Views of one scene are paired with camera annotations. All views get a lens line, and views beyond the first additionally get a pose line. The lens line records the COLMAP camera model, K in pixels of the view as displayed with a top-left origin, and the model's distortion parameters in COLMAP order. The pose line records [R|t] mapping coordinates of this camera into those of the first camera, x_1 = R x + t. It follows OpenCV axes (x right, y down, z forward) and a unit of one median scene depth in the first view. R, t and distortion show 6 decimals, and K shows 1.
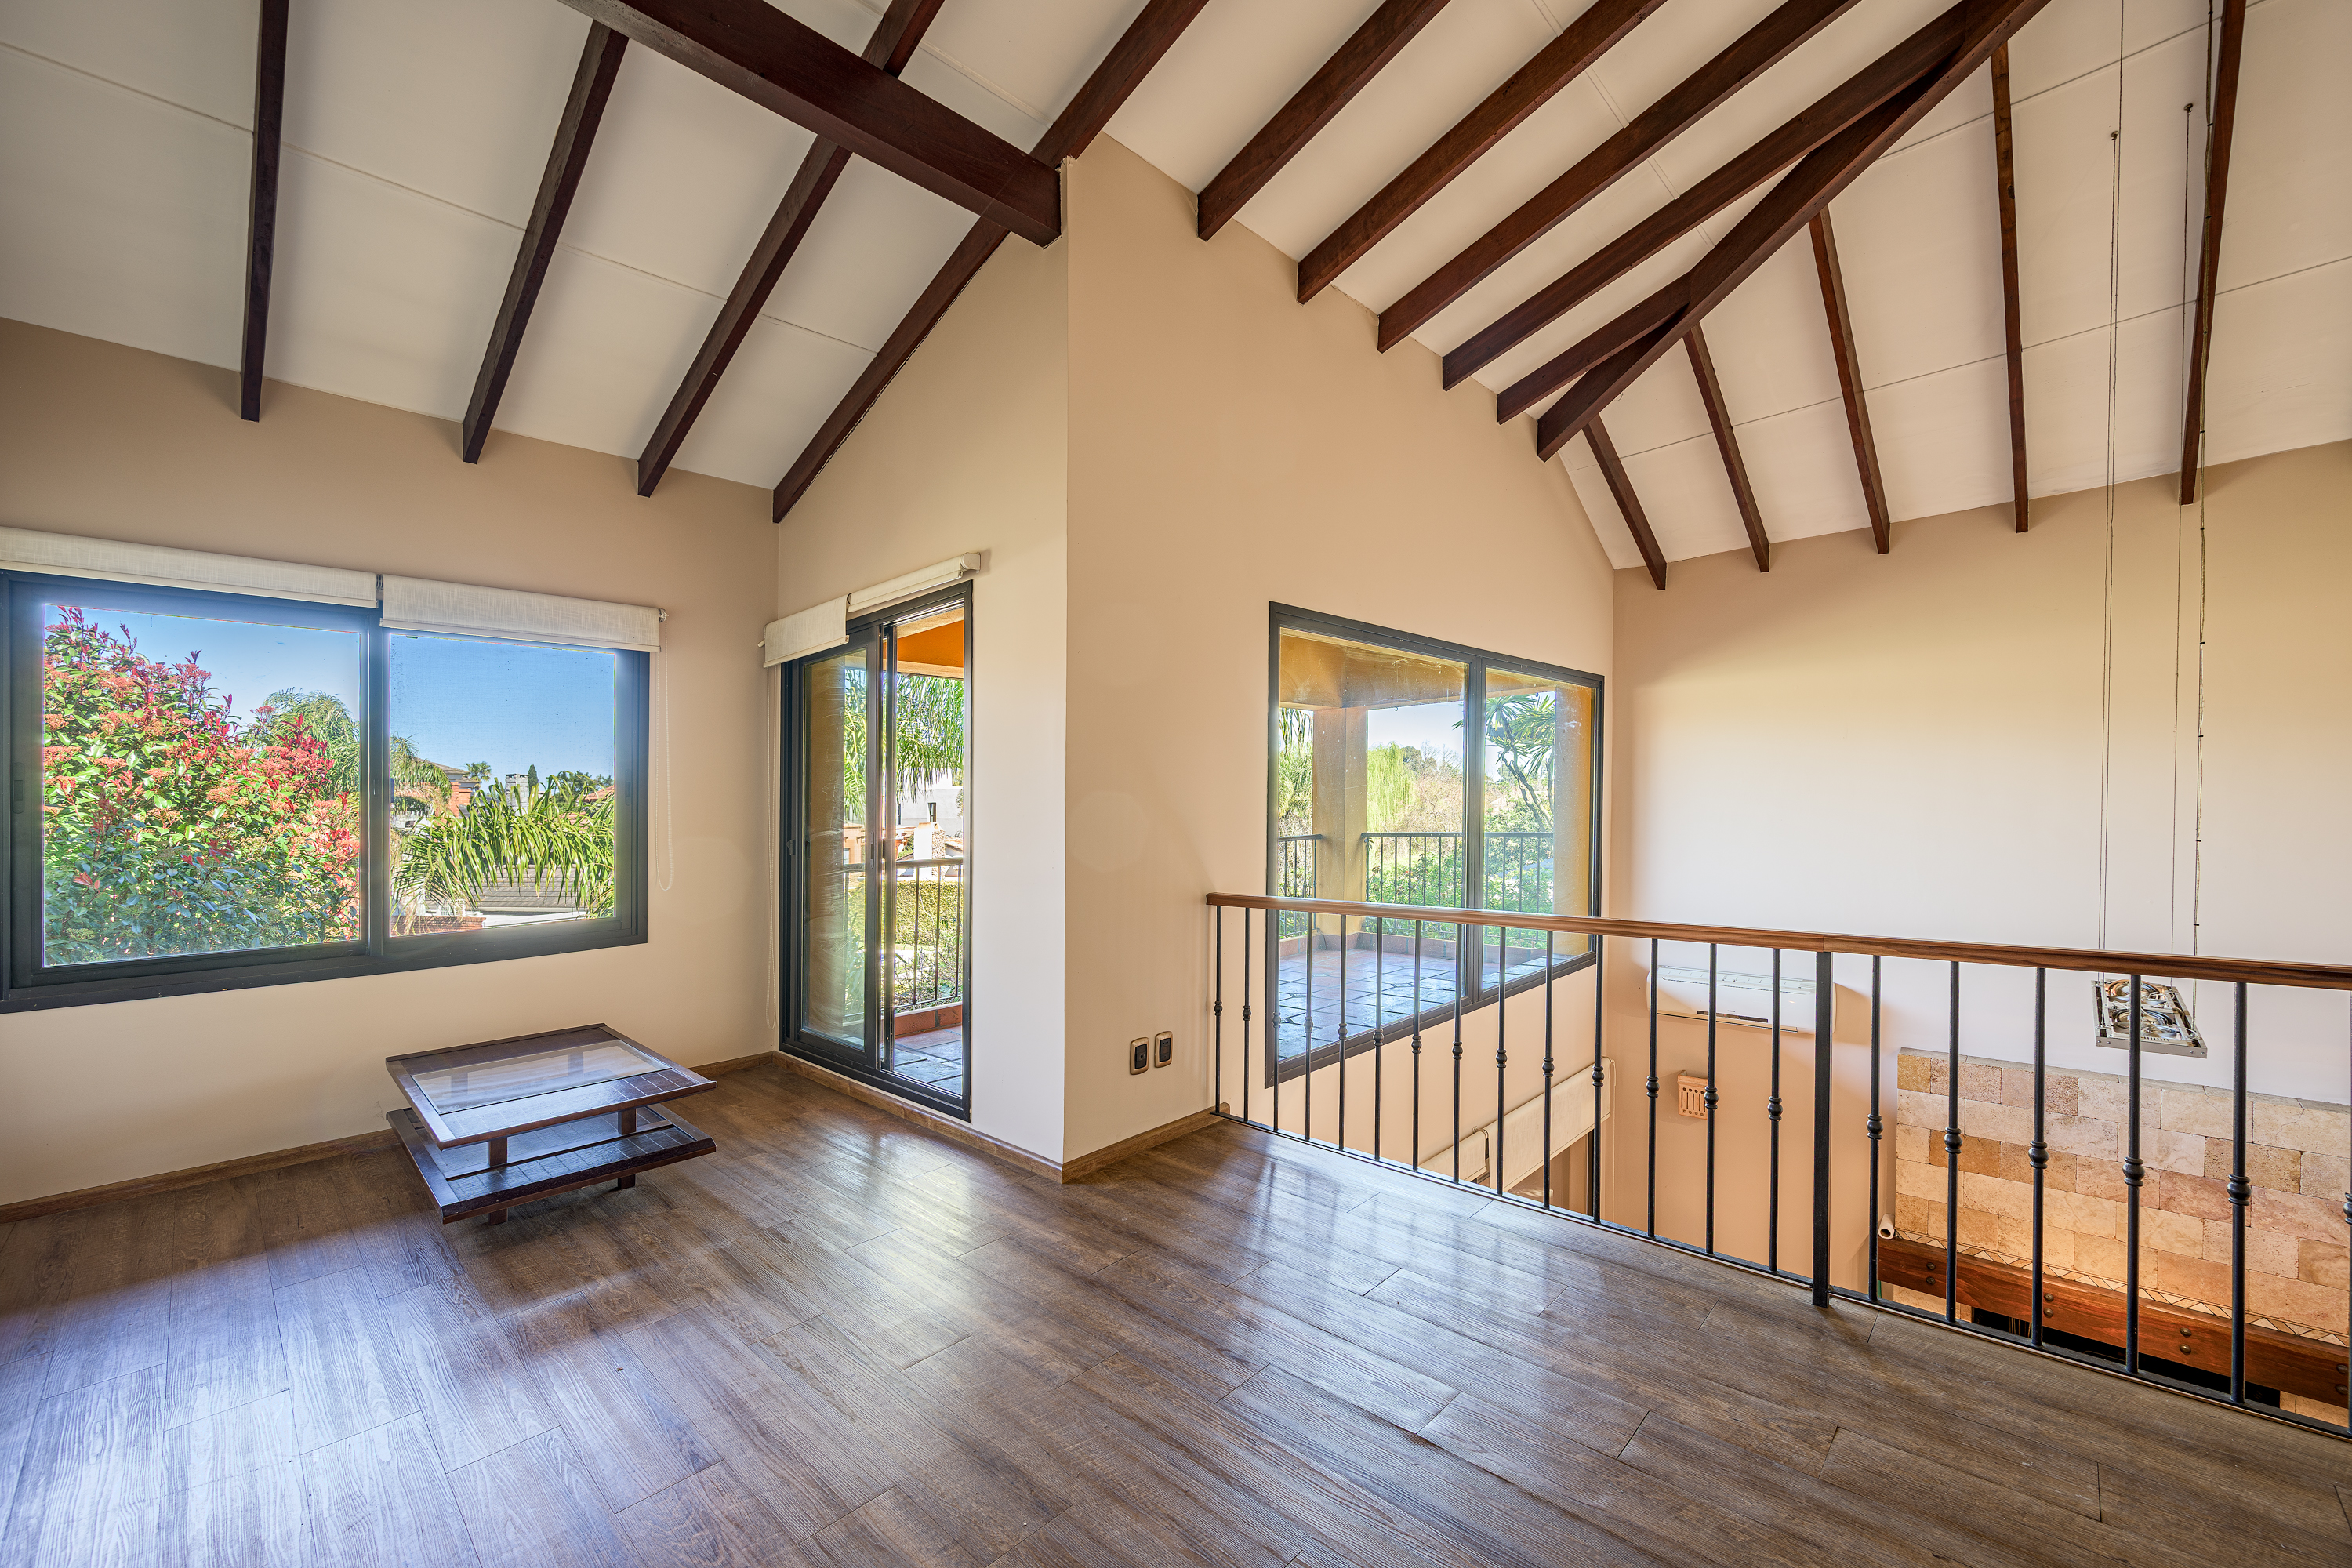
lens RADIAL K [[922.8, 0, 1130.7], [0, 922.8, 791.7], [0, 0, 1]] dist [-0.001392, -0.000296]
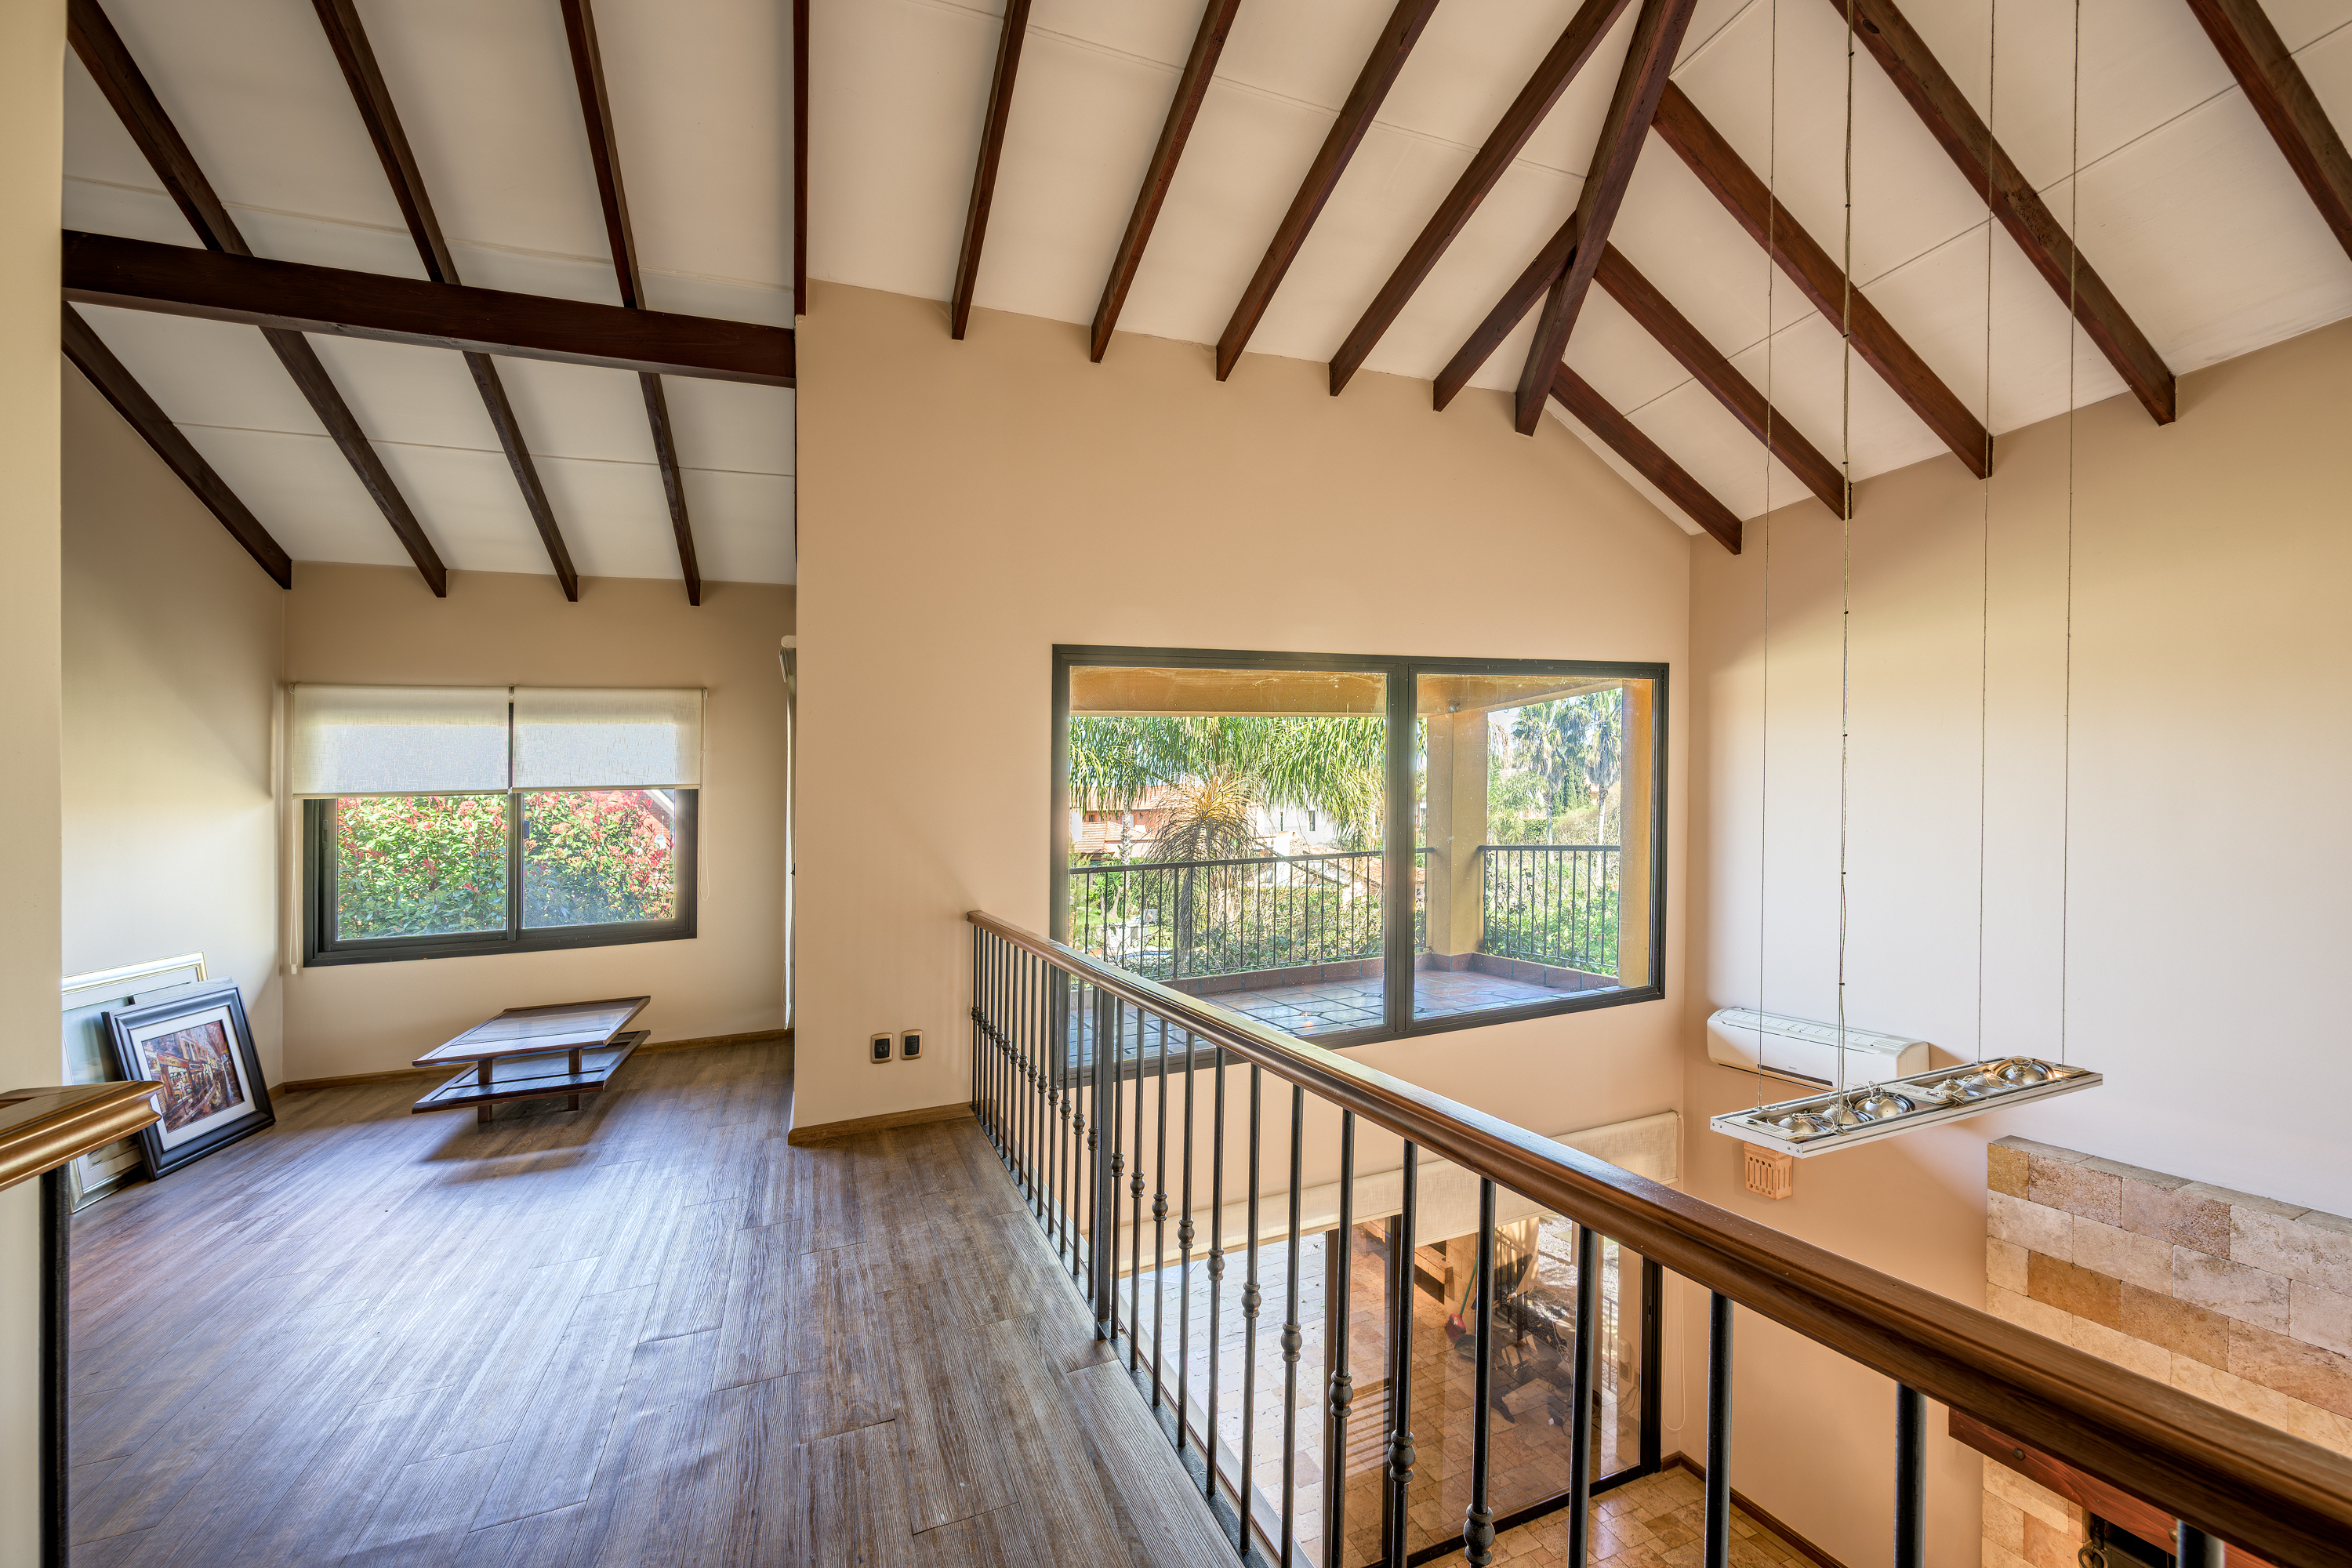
lens RADIAL K [[922.8, 0, 1195.0], [0, 922.8, 785.2], [0, 0, 1]] dist [-0.001392, -0.000296]
pose [[0.914111, -0.033131, -0.404108, 0.656536], [0.028376, 0.999440, -0.017753, -0.014005], [0.404470, 0.004761, 0.914539, 0.059356]]
